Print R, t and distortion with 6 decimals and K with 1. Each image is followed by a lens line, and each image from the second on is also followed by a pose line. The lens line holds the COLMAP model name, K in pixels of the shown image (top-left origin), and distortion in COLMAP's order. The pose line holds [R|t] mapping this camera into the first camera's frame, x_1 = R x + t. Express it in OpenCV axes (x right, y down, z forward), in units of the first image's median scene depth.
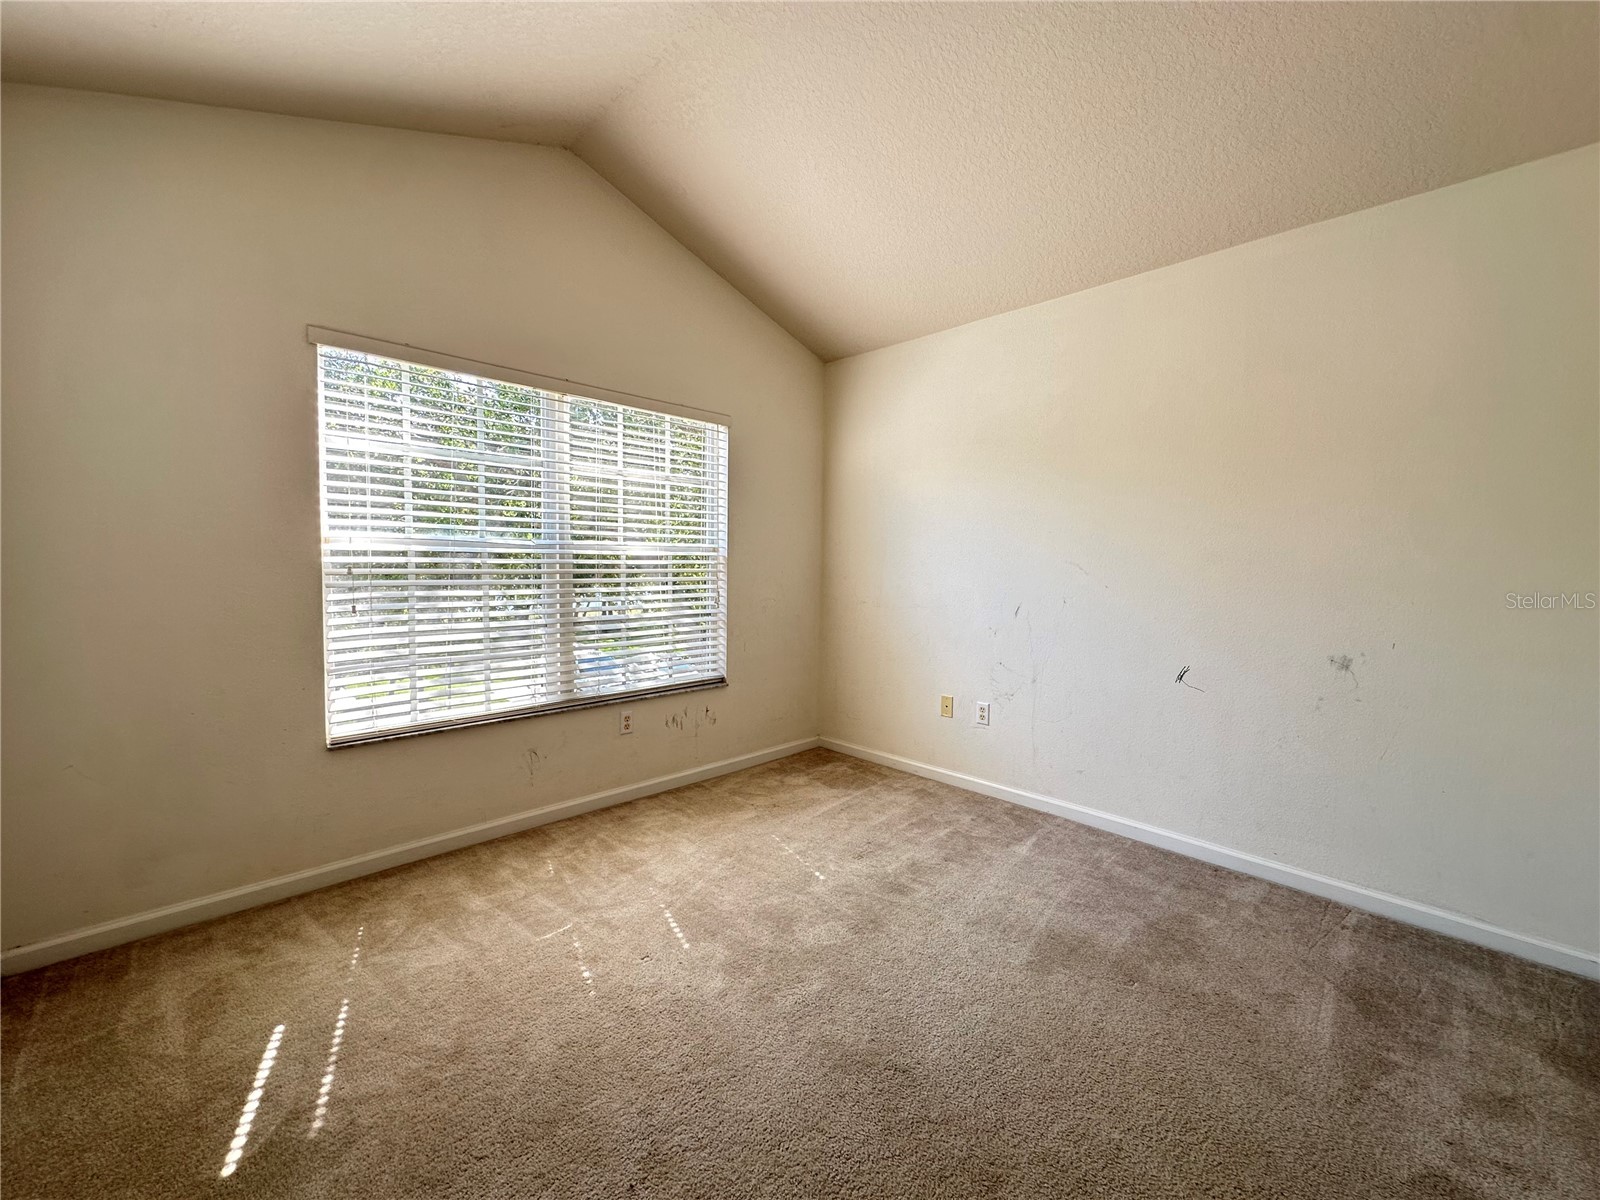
lens RADIAL K [[662.7, 0, 797.3], [0, 662.7, 603.4], [0, 0, 1]] dist [0.012045, -0.000019]
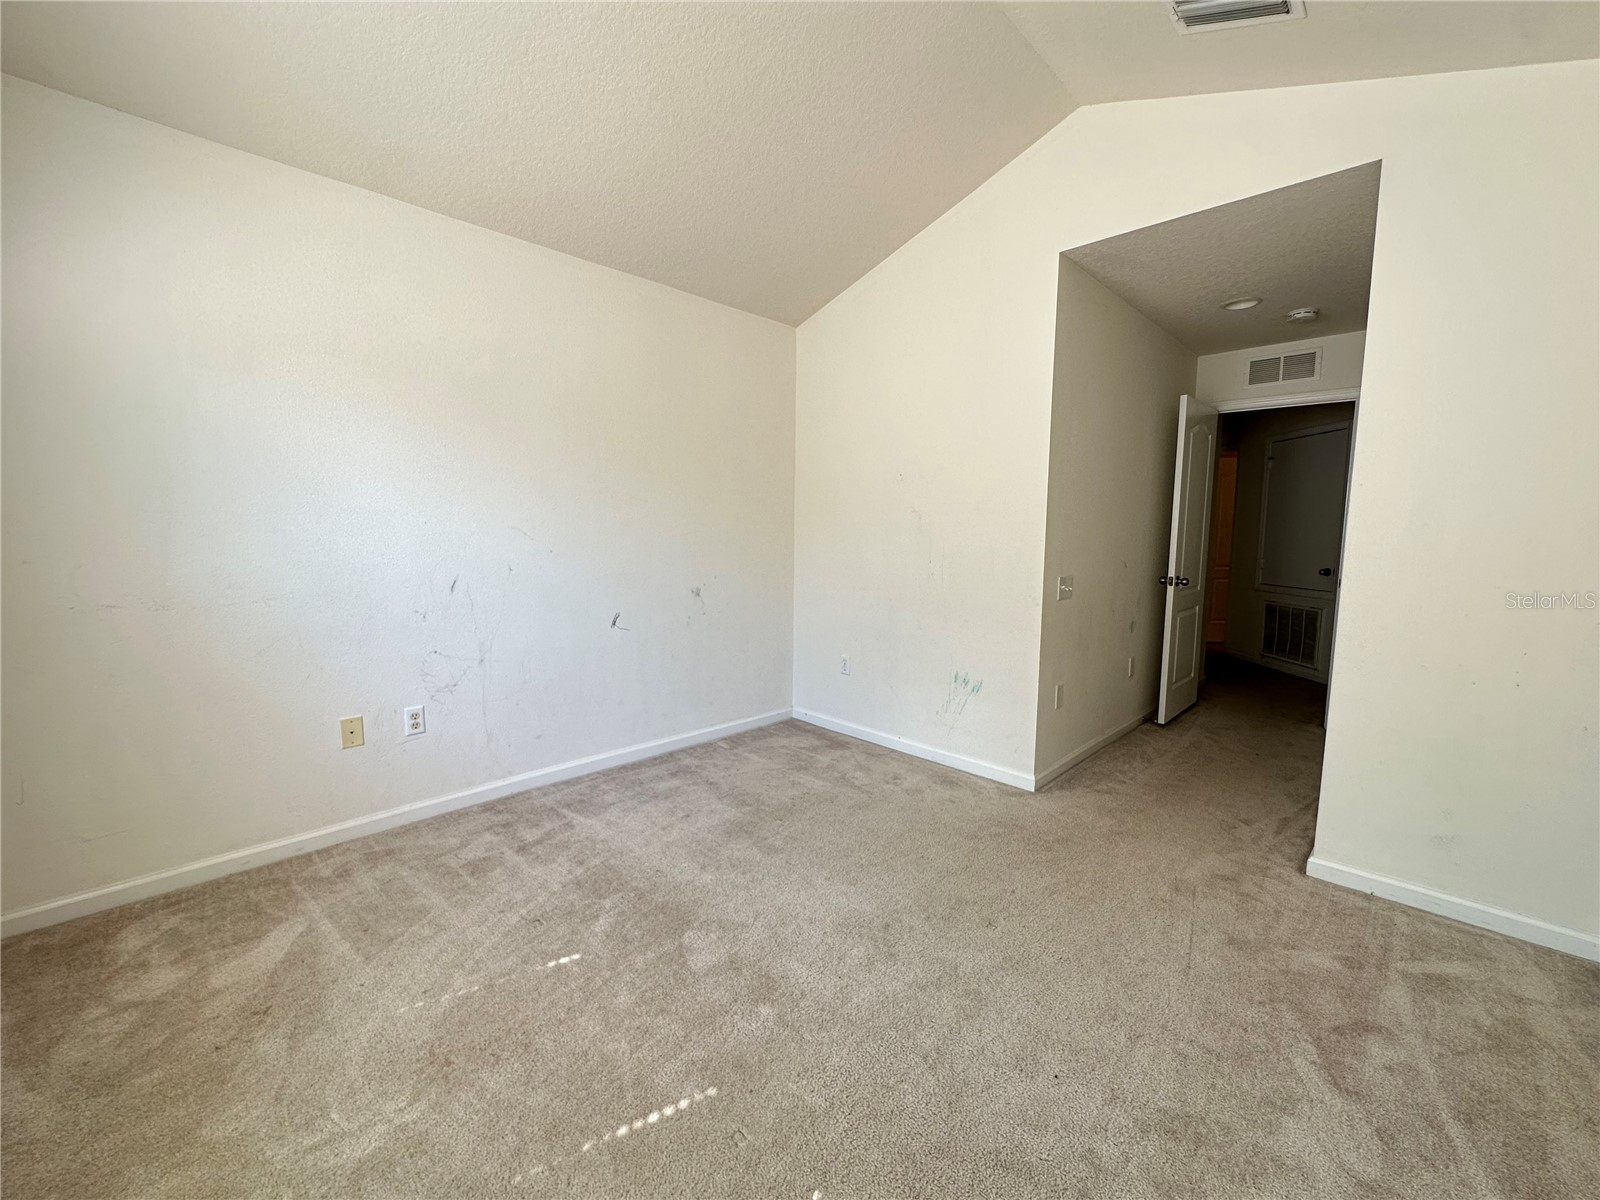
lens RADIAL K [[662.7, 0, 795.7], [0, 662.7, 596.3], [0, 0, 1]] dist [0.012045, -0.000019]
pose [[-0.031516, -0.115869, 0.992764, -0.543942], [0.056111, 0.991486, 0.117501, -0.052017], [-0.997927, 0.059408, -0.024747, 0.608420]]
